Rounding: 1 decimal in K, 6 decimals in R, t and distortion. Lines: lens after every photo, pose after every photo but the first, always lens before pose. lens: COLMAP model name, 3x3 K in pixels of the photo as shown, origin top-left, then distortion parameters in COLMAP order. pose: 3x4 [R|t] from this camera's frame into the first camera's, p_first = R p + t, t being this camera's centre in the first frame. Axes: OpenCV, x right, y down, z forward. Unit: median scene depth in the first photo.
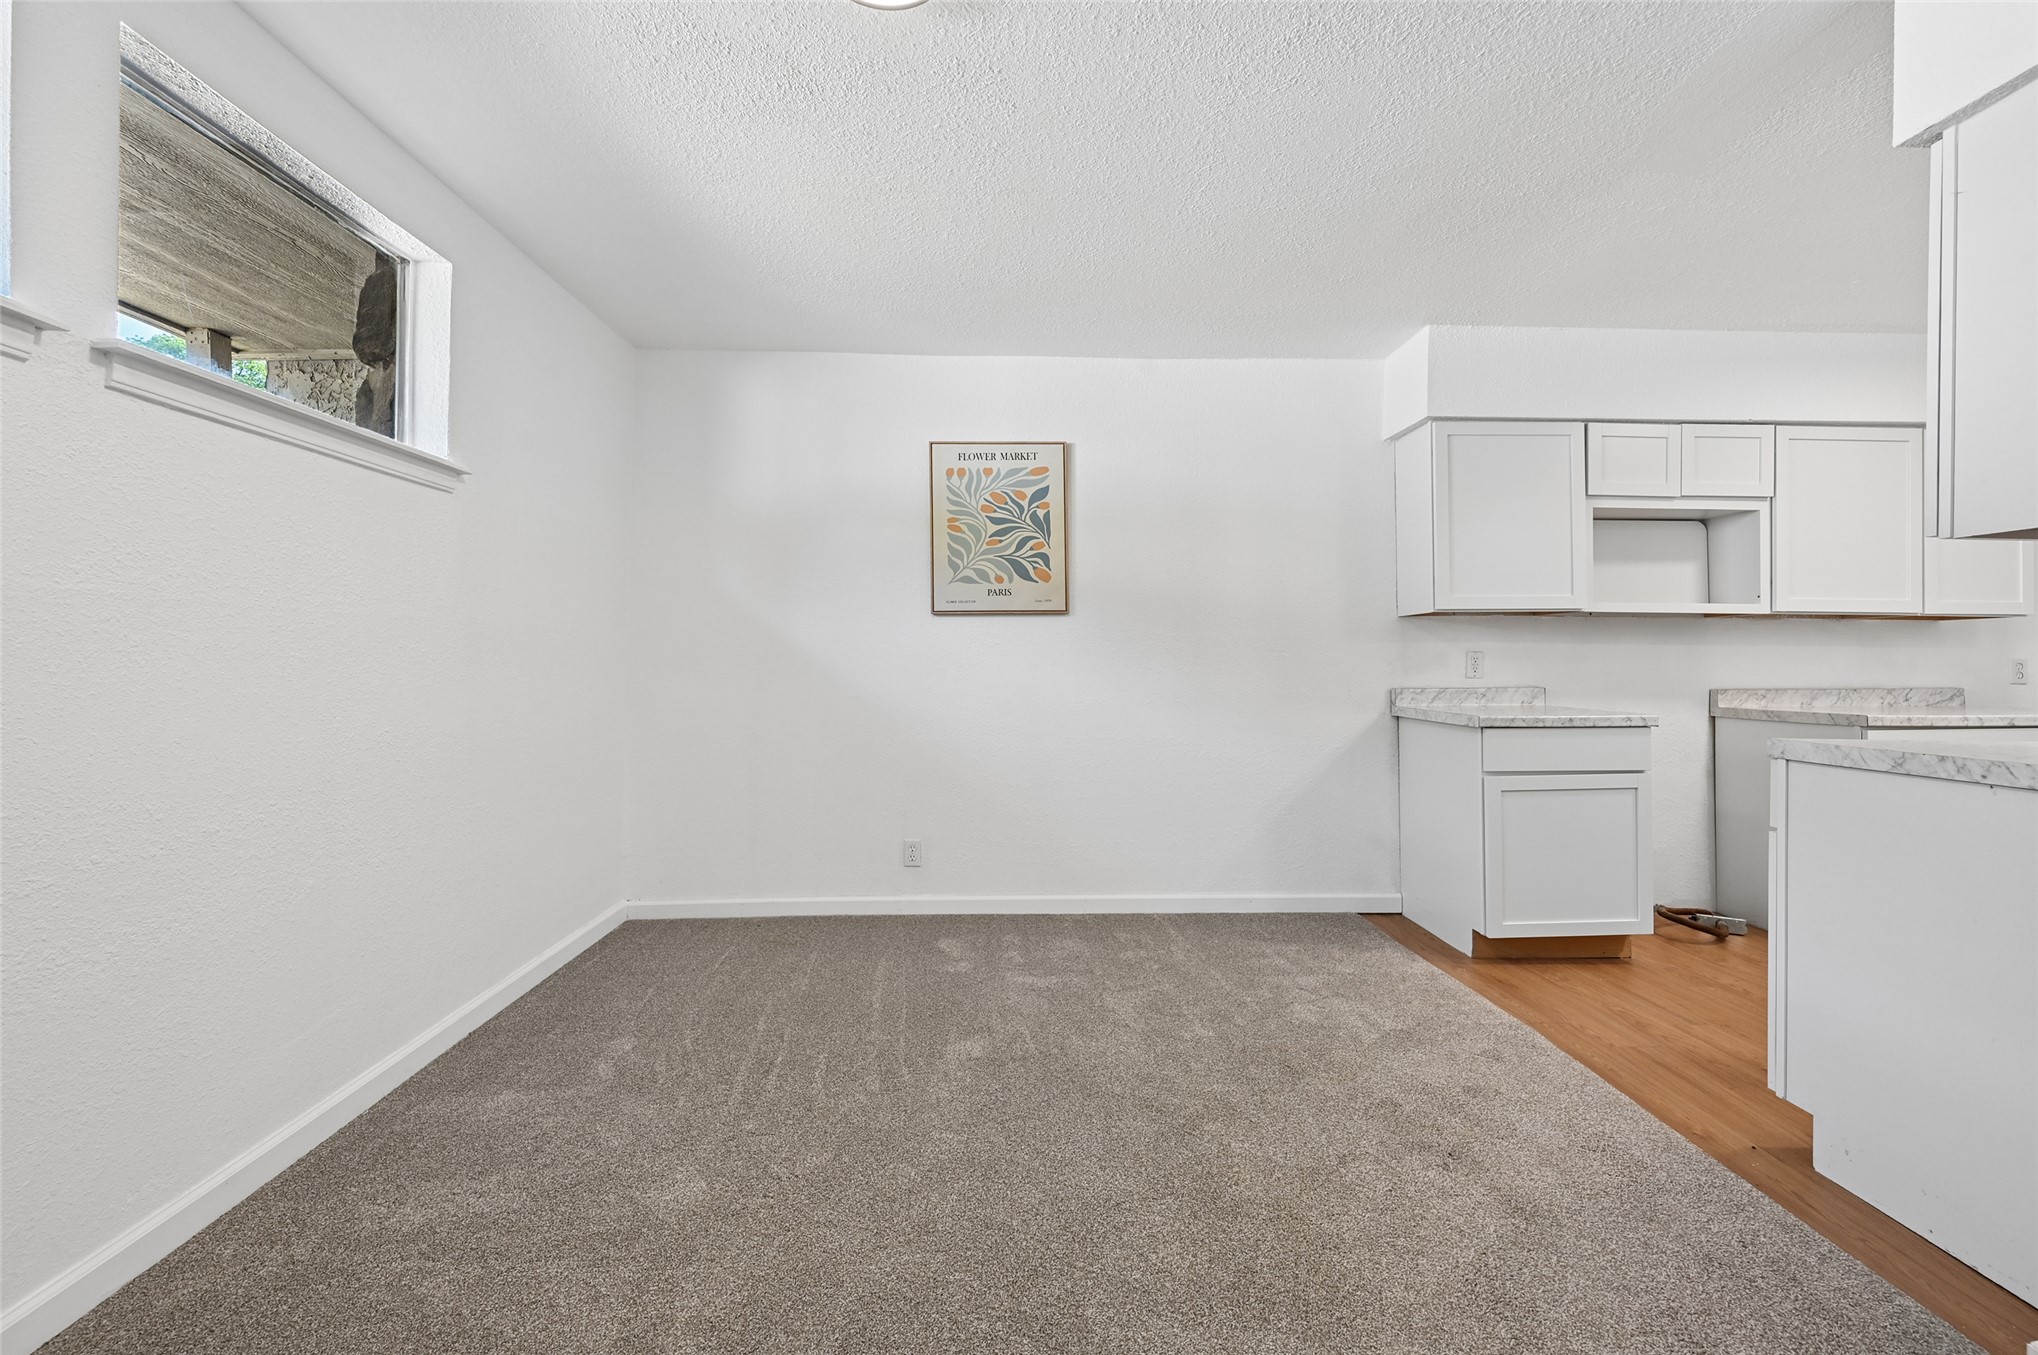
lens RADIAL K [[783.5, 0, 1051.9], [0, 783.5, 650.2], [0, 0, 1]] dist [-0.002282, -0.000225]
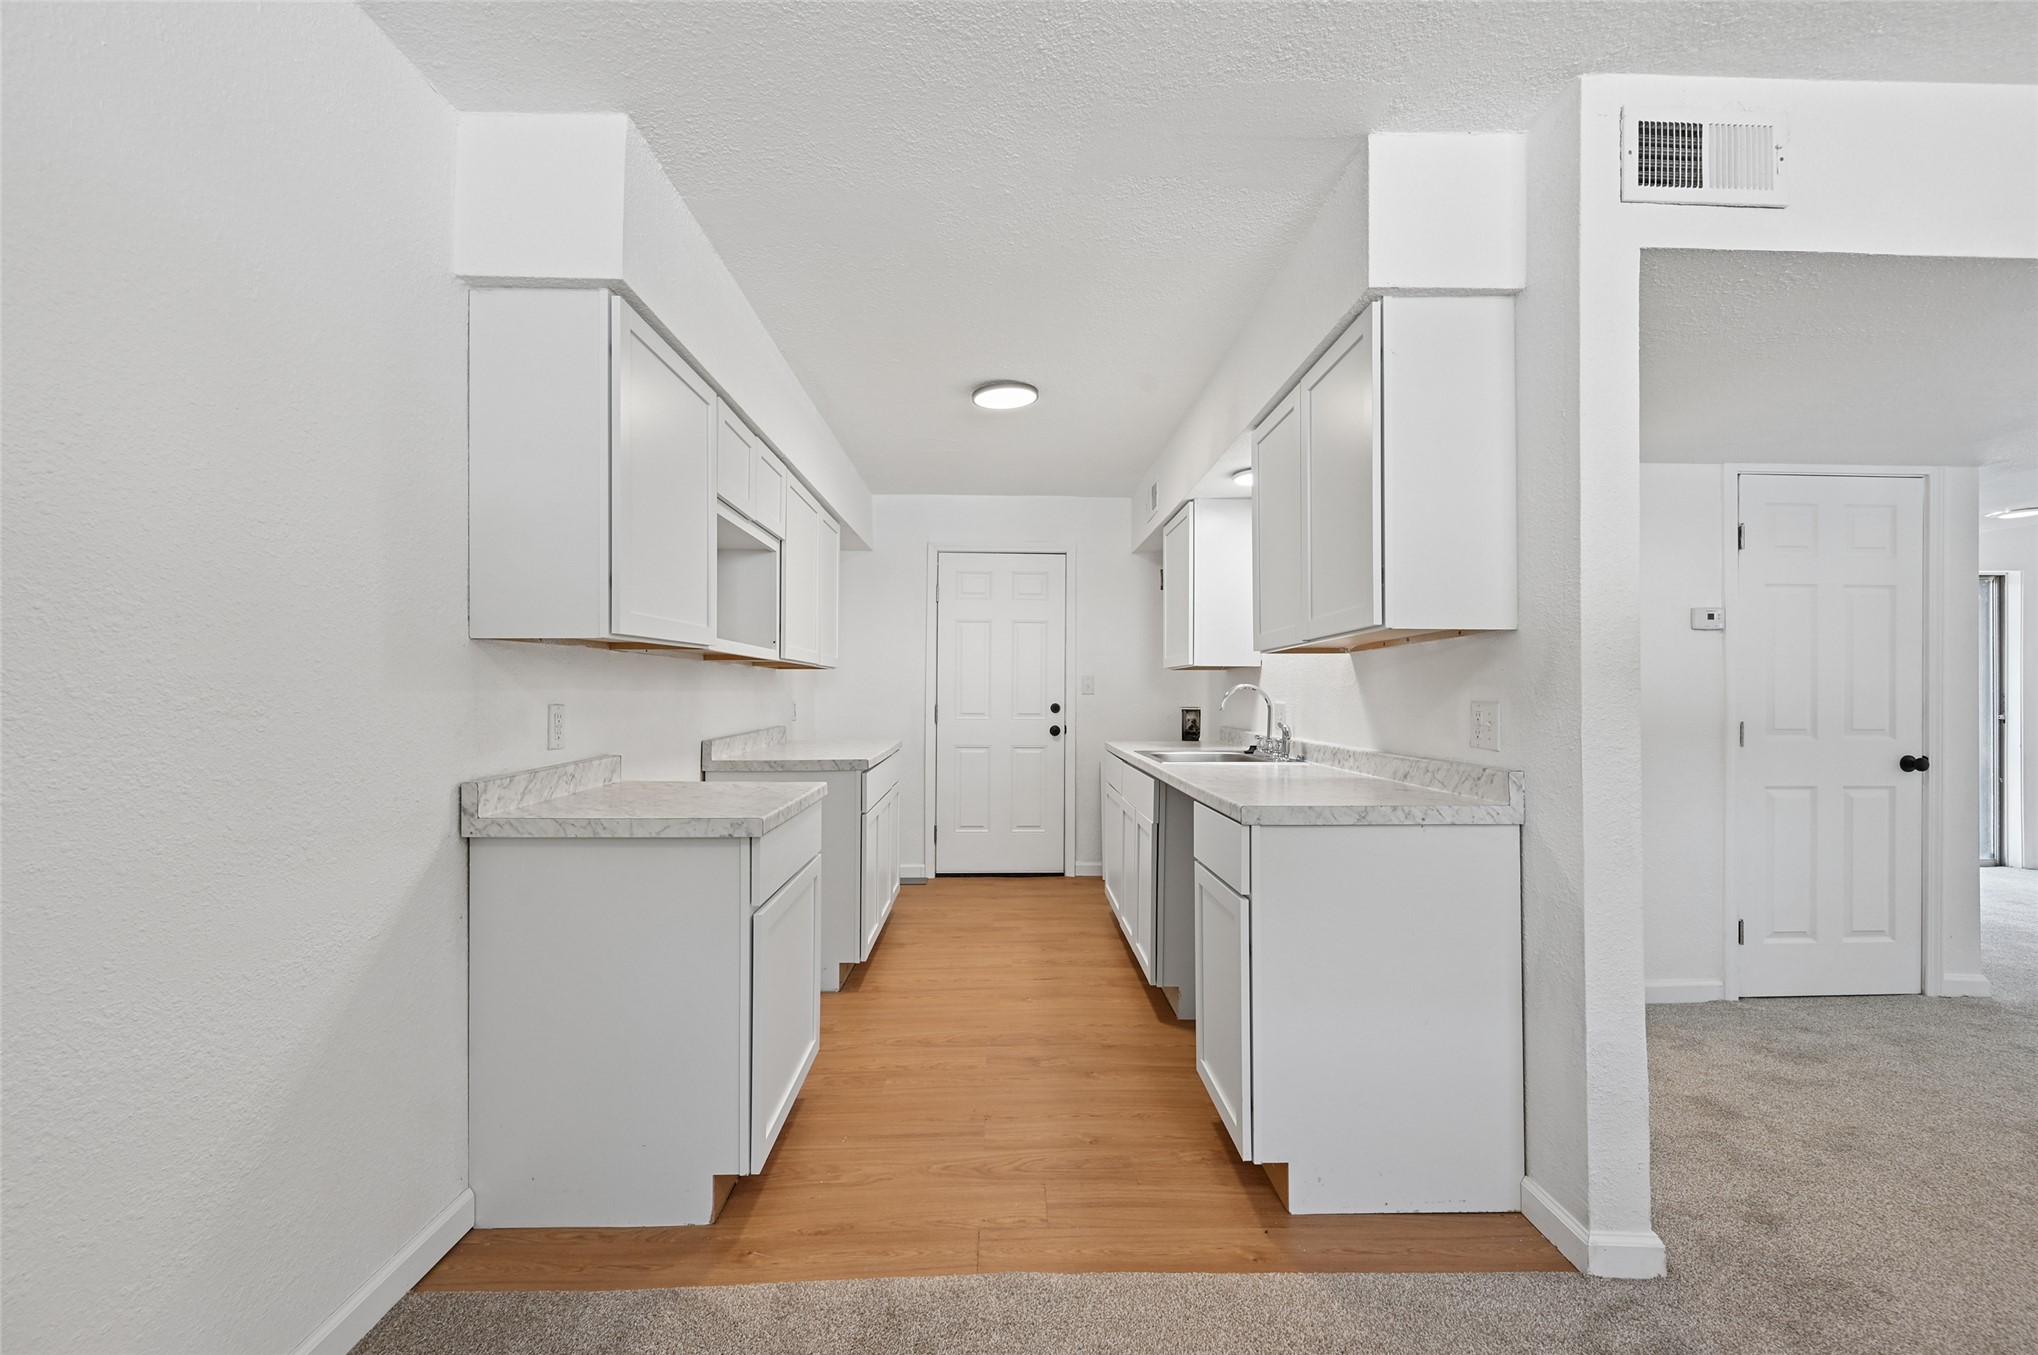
lens RADIAL K [[814.5, 0, 1027.8], [0, 814.5, 685.2], [0, 0, 1]] dist [0.001368, 0.000260]
pose [[0.044213, 0.005253, 0.999008, -0.065216], [-0.016281, 0.999857, -0.004537, -0.016178], [-0.998889, -0.016065, 0.044292, 0.642705]]
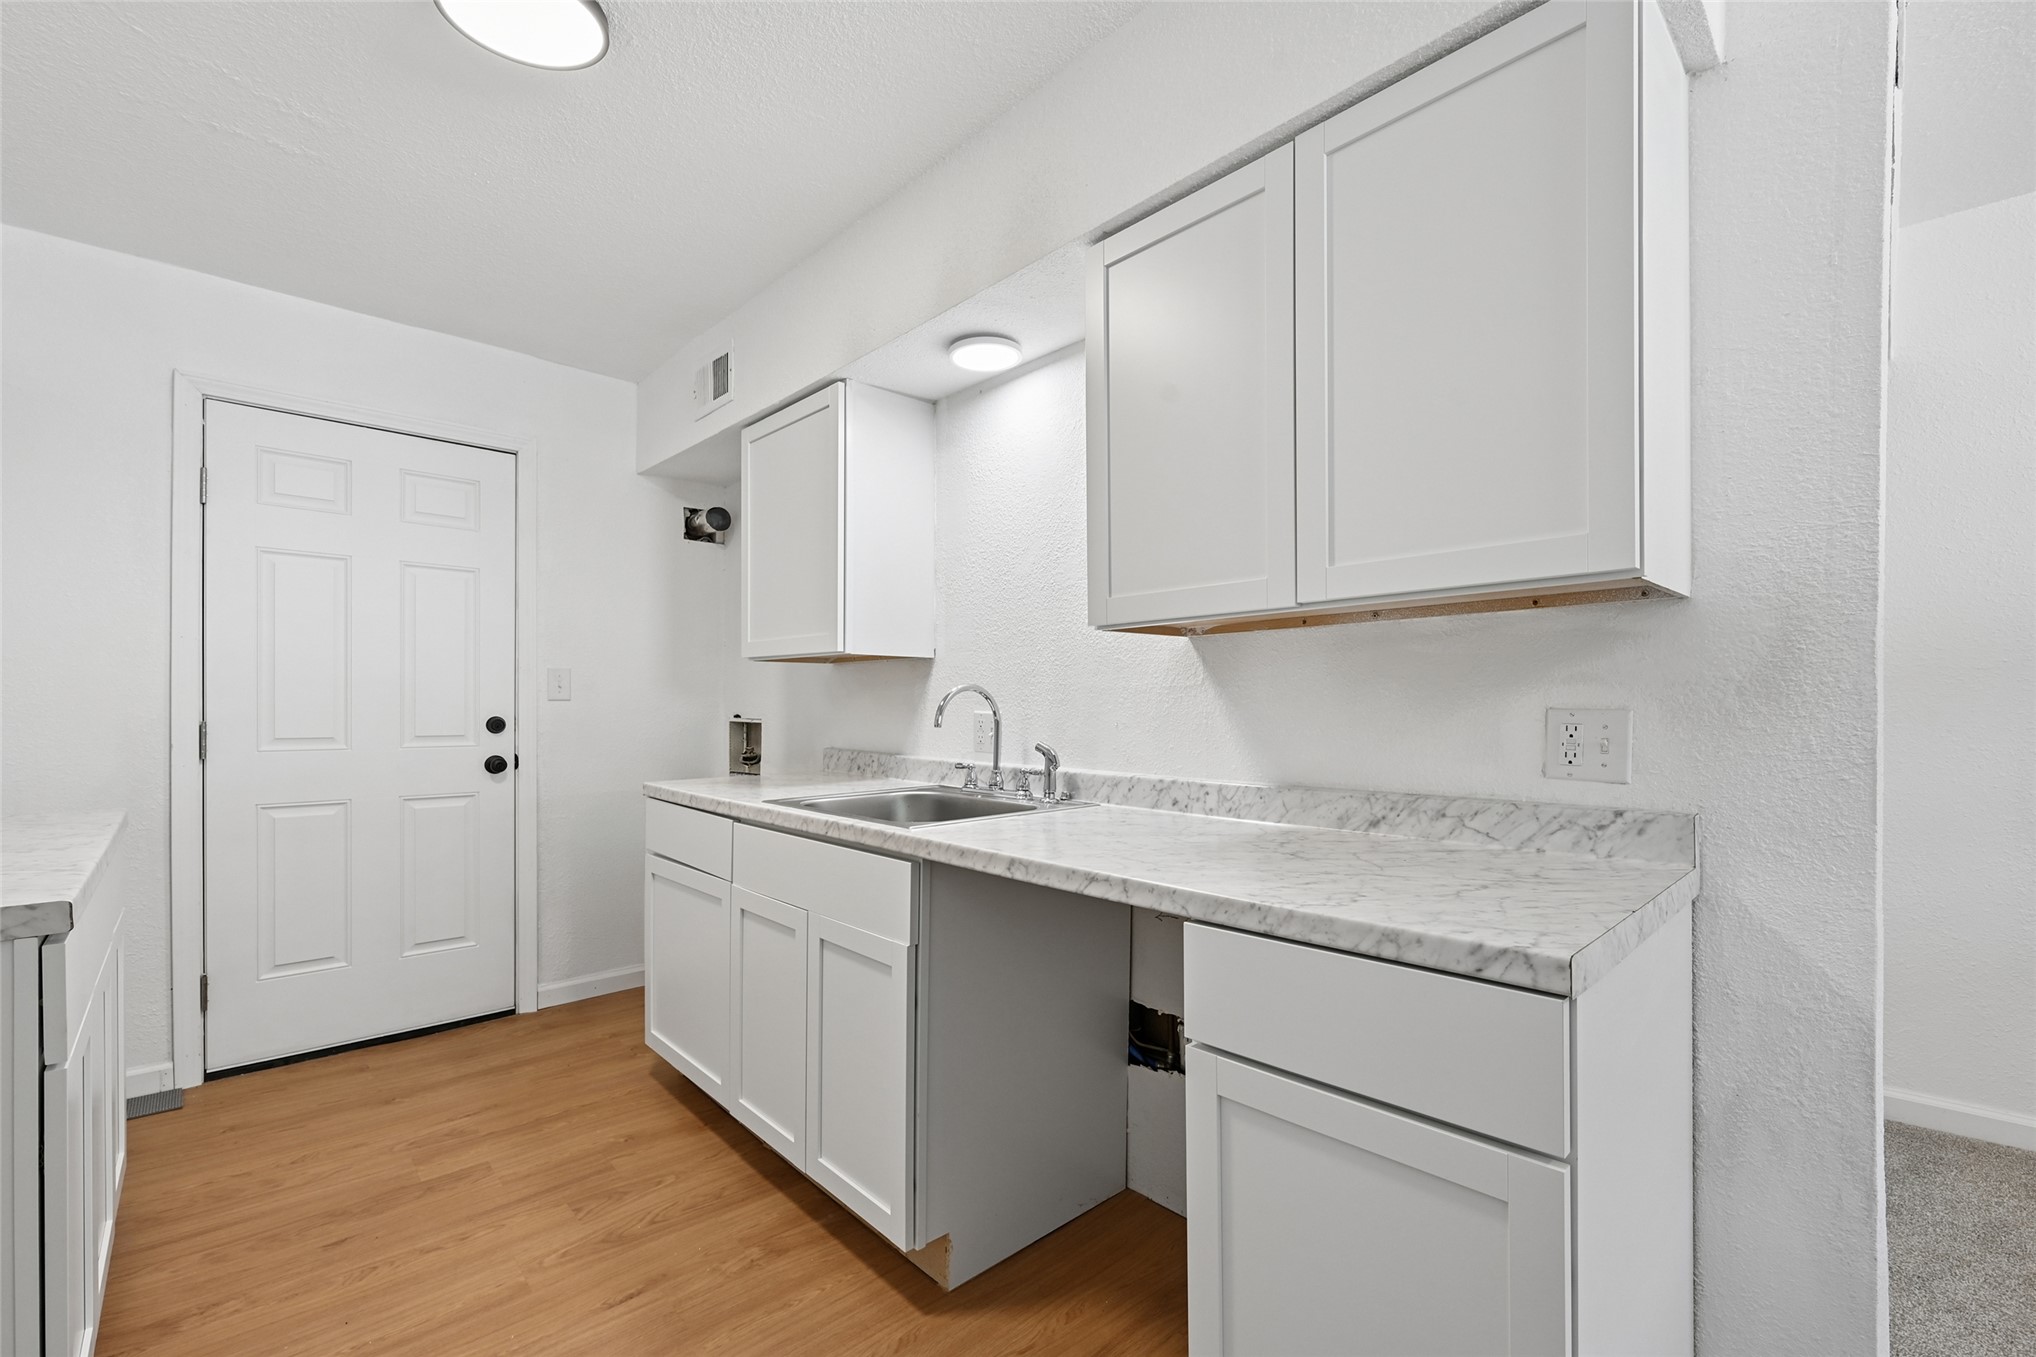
lens RADIAL K [[884.4, 0, 1077.1], [0, 884.4, 709.6], [0, 0, 1]] dist [-0.003092, -0.000568]
pose [[-0.638291, -0.012274, 0.769697, 0.387507], [-0.015808, 0.999871, 0.002835, -0.008714], [-0.769632, -0.010358, -0.638403, 0.795709]]
